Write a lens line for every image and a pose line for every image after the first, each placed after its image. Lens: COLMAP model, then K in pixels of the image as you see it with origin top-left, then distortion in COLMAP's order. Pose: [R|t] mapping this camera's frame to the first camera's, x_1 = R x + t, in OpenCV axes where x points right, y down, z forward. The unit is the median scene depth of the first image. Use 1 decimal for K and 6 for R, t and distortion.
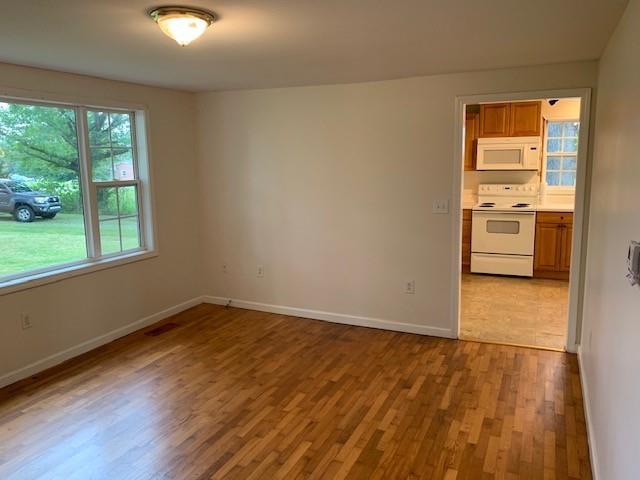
lens RADIAL K [[497.7, 0, 320.7], [0, 497.7, 235.4], [0, 0, 1]] dist [0.031470, -0.016359]
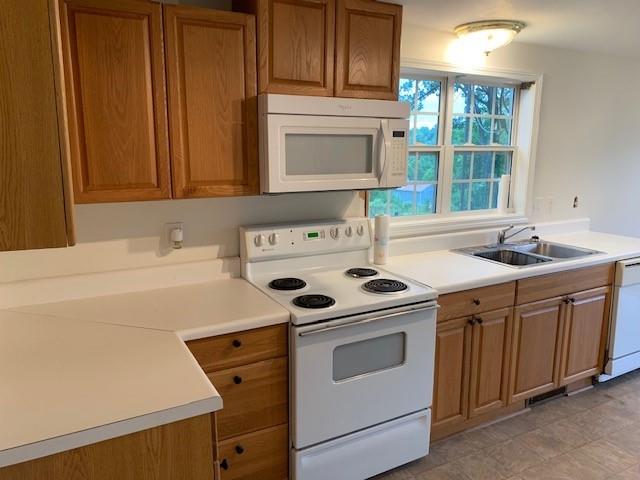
lens RADIAL K [[497.7, 0, 320.7], [0, 497.7, 235.4], [0, 0, 1]] dist [0.031470, -0.016359]
pose [[0.593109, -0.130476, 0.794479, 0.071013], [0.105084, 0.990885, 0.084282, -0.125078], [-0.798235, 0.033499, 0.601414, 0.762881]]
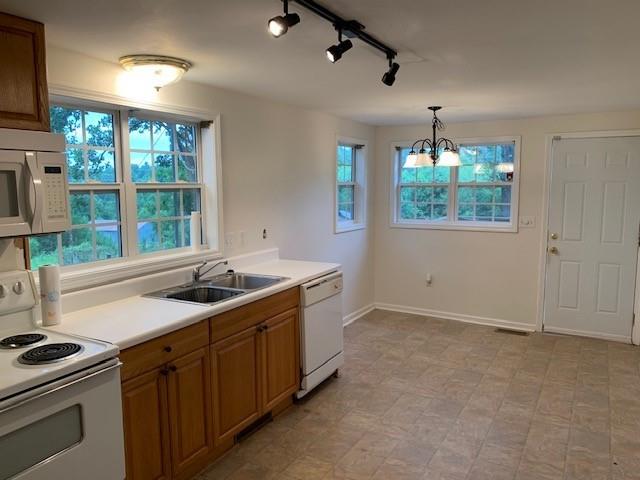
lens RADIAL K [[497.7, 0, 320.7], [0, 497.7, 235.4], [0, 0, 1]] dist [0.031470, -0.016359]
pose [[0.082332, -0.097083, 0.991865, 0.102915], [0.152793, 0.984707, 0.083700, -0.122558], [-0.984823, 0.144659, 0.095906, 0.746803]]
